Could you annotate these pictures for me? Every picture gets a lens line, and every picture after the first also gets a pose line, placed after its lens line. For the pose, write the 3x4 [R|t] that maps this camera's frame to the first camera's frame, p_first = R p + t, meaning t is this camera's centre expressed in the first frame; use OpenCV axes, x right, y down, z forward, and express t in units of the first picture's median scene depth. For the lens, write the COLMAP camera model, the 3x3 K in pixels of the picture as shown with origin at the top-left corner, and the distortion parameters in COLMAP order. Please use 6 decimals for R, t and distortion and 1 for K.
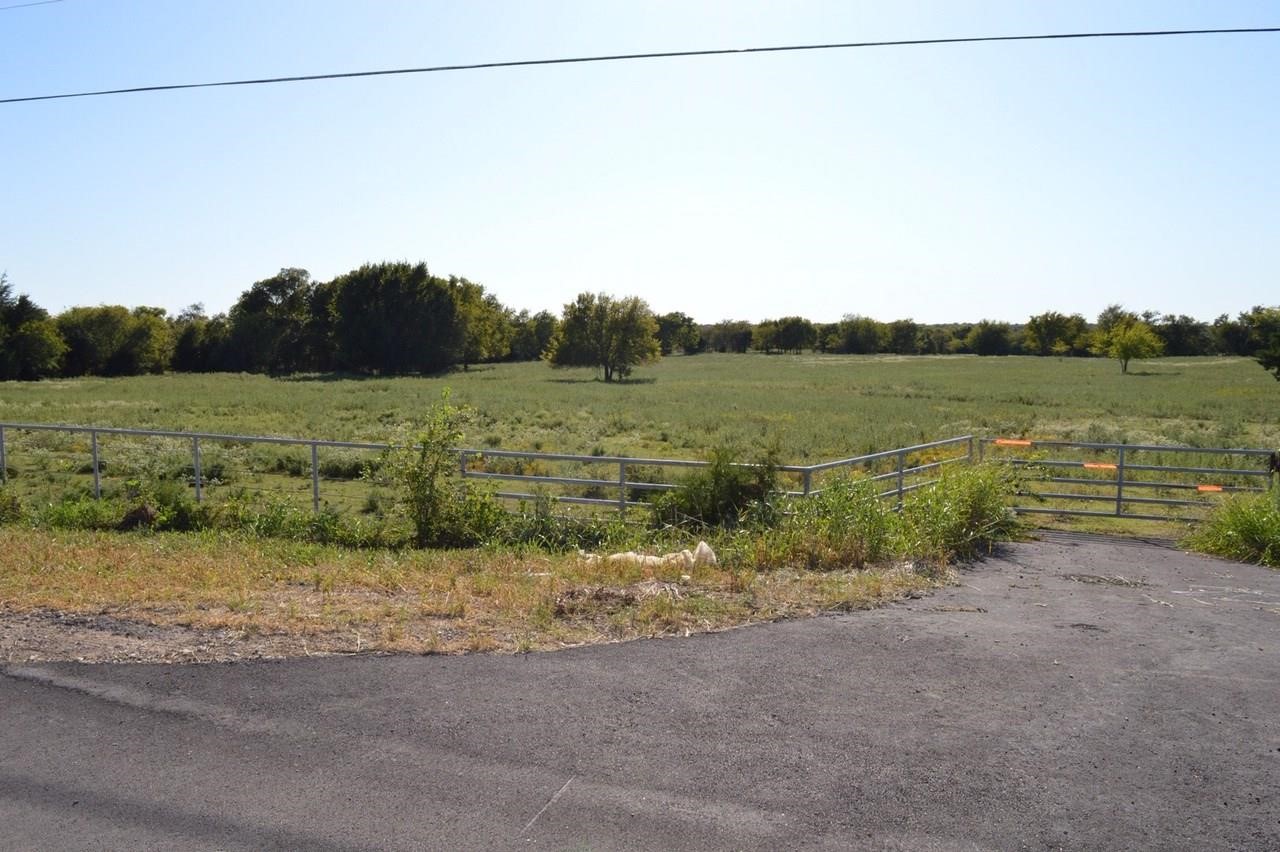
lens RADIAL K [[1027.9, 0, 647.7], [0, 1027.9, 425.9], [0, 0, 1]] dist [-0.078122, 0.018212]
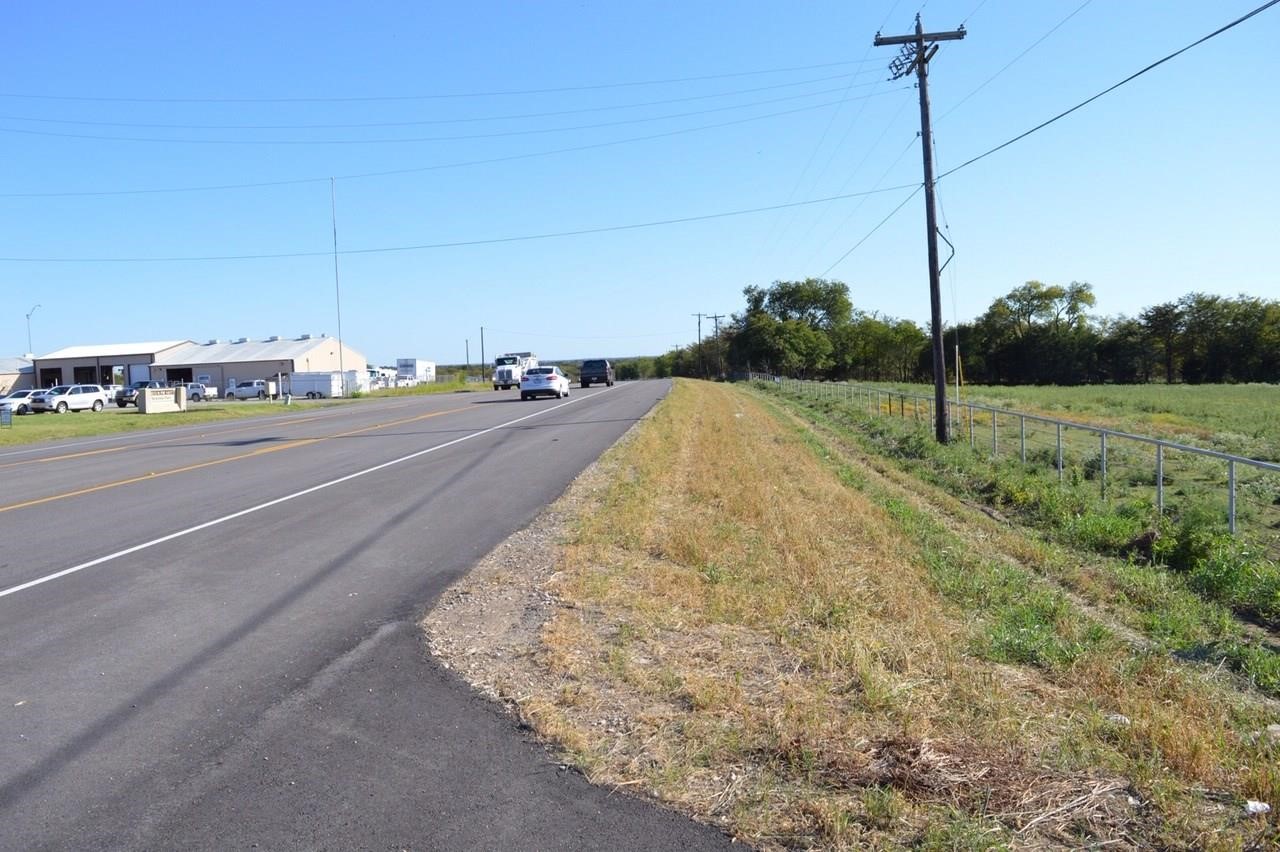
lens RADIAL K [[1027.9, 0, 647.7], [0, 1027.9, 425.9], [0, 0, 1]] dist [-0.078122, 0.018212]
pose [[0.263605, 0.054051, -0.963115, 0.739771], [-0.053207, 0.997724, 0.041431, -0.087814], [0.963162, 0.040323, 0.265881, 0.998802]]
